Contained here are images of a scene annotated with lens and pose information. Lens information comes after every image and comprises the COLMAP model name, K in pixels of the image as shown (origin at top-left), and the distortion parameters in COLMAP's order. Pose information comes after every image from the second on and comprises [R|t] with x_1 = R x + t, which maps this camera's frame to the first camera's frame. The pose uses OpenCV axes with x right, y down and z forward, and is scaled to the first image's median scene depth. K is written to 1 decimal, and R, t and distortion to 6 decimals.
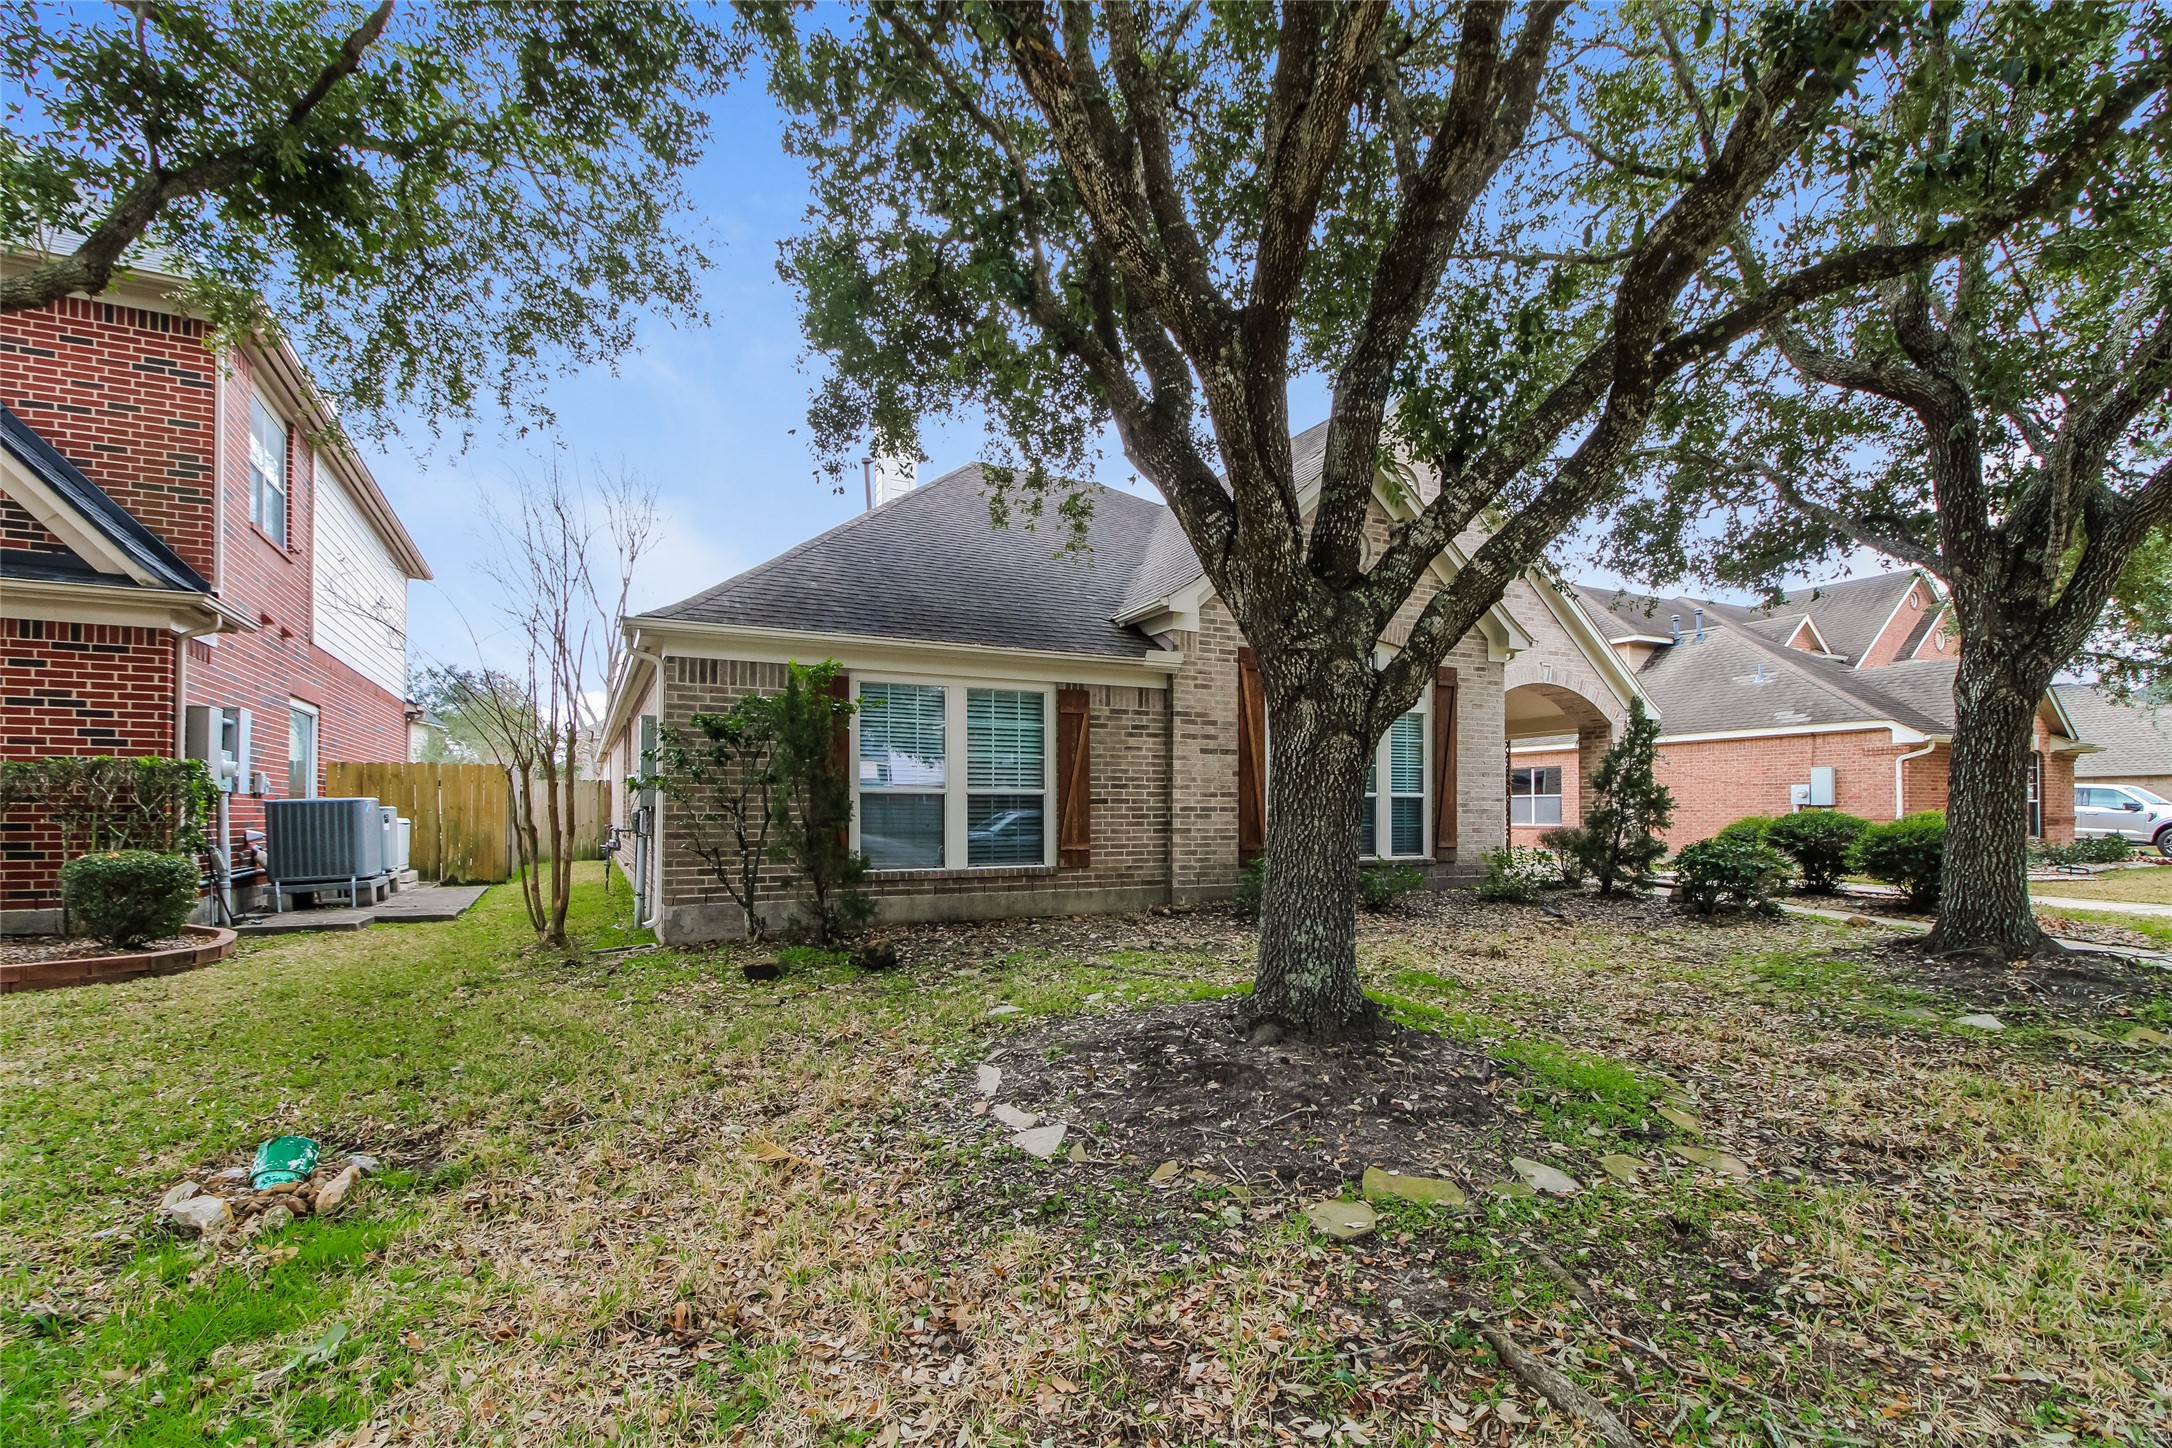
lens RADIAL K [[993.7, 0, 1085.7], [0, 993.7, 799.4], [0, 0, 1]] dist [0.012614, 0.000186]
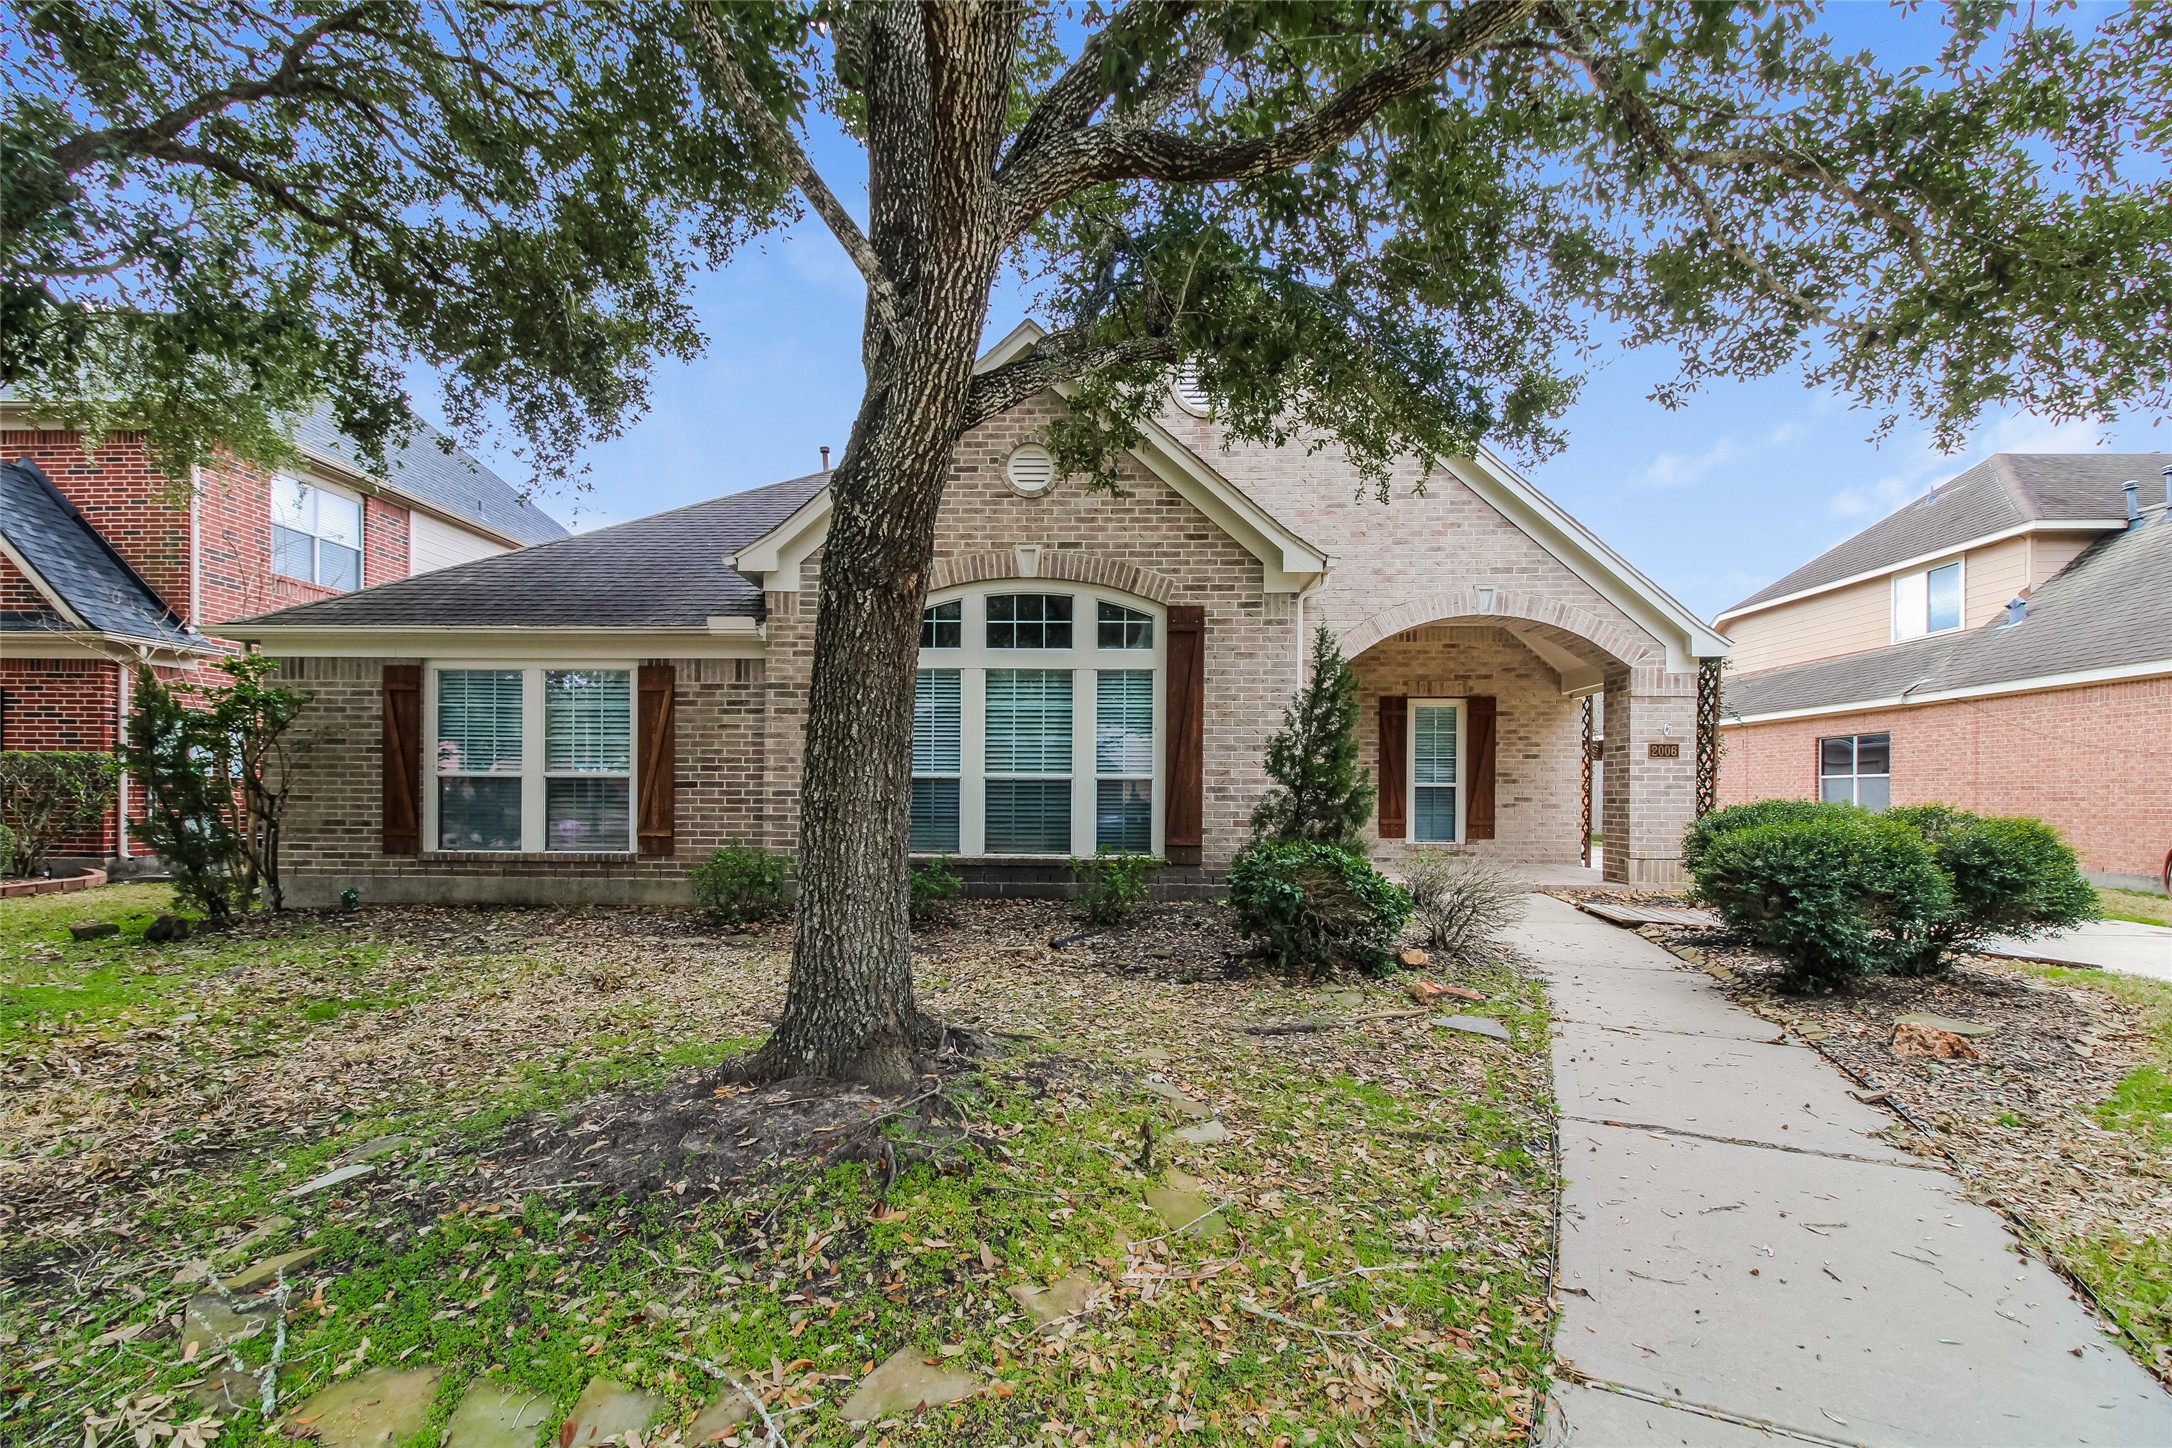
lens RADIAL K [[993.7, 0, 1085.7], [0, 993.7, 799.4], [0, 0, 1]] dist [0.012614, 0.000186]
pose [[0.873184, 0.008462, -0.487318, 0.798980], [-0.001247, 0.999885, 0.015128, 0.001084], [0.487390, -0.012601, 0.873094, 0.375720]]
